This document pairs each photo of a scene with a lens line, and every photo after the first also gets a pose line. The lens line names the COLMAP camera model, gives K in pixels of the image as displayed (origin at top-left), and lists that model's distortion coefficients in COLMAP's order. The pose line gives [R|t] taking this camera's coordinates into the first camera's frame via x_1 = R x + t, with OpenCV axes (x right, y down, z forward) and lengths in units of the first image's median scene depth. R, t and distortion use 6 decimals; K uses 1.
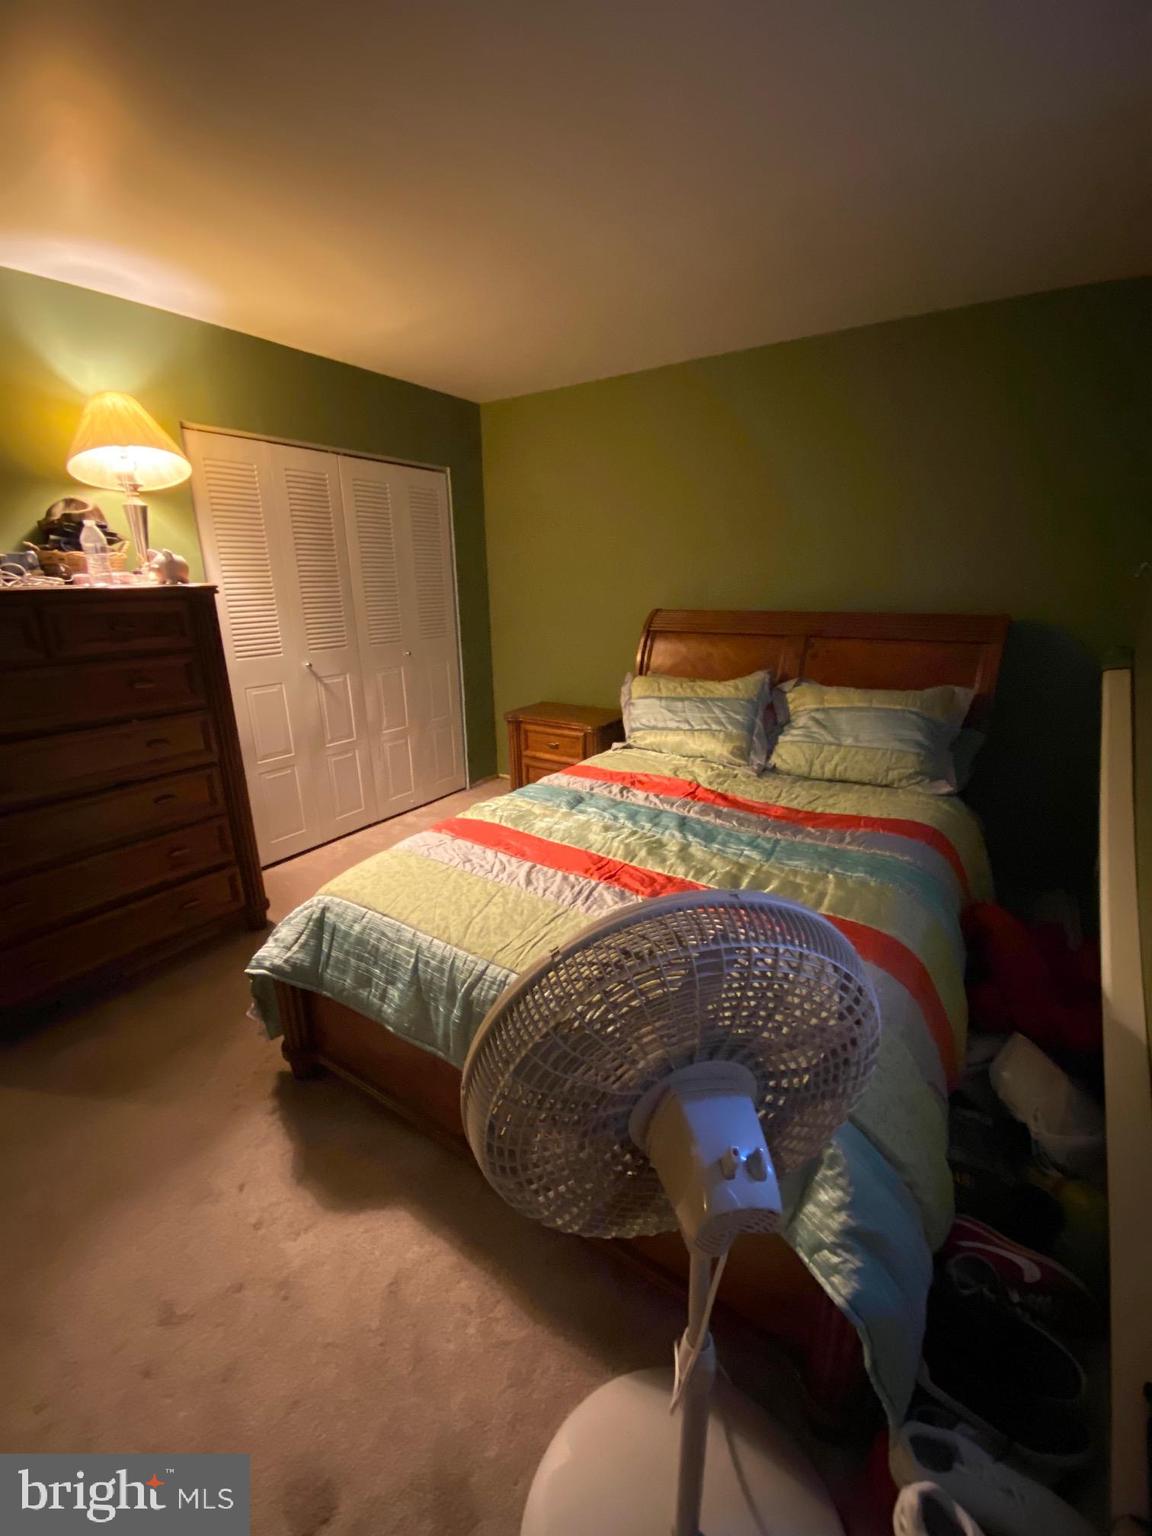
lens RADIAL K [[621.9, 0, 577.5], [0, 621.9, 768.1], [0, 0, 1]] dist [0.011590, -0.016112]
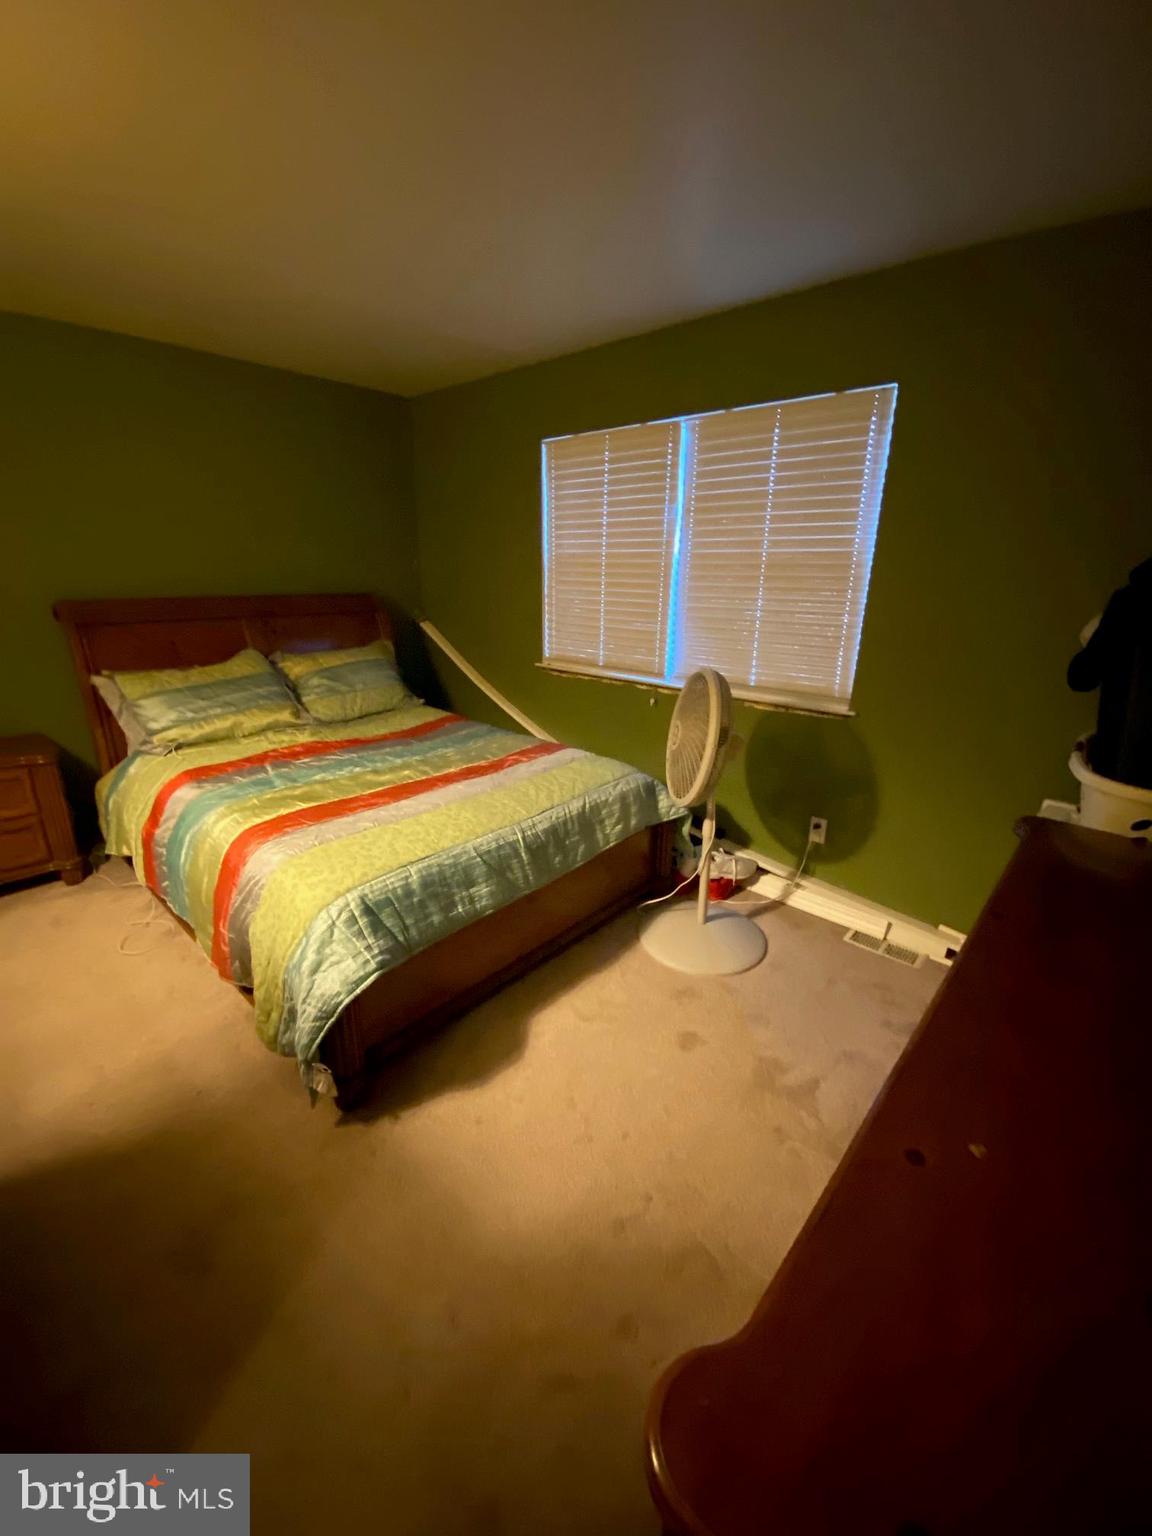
lens RADIAL K [[621.9, 0, 577.5], [0, 621.9, 768.1], [0, 0, 1]] dist [0.011590, -0.016112]
pose [[0.156562, -0.300151, 0.940956, -0.925352], [0.267803, 0.929915, 0.252070, -0.102840], [-0.950668, 0.212526, 0.225971, 0.288932]]
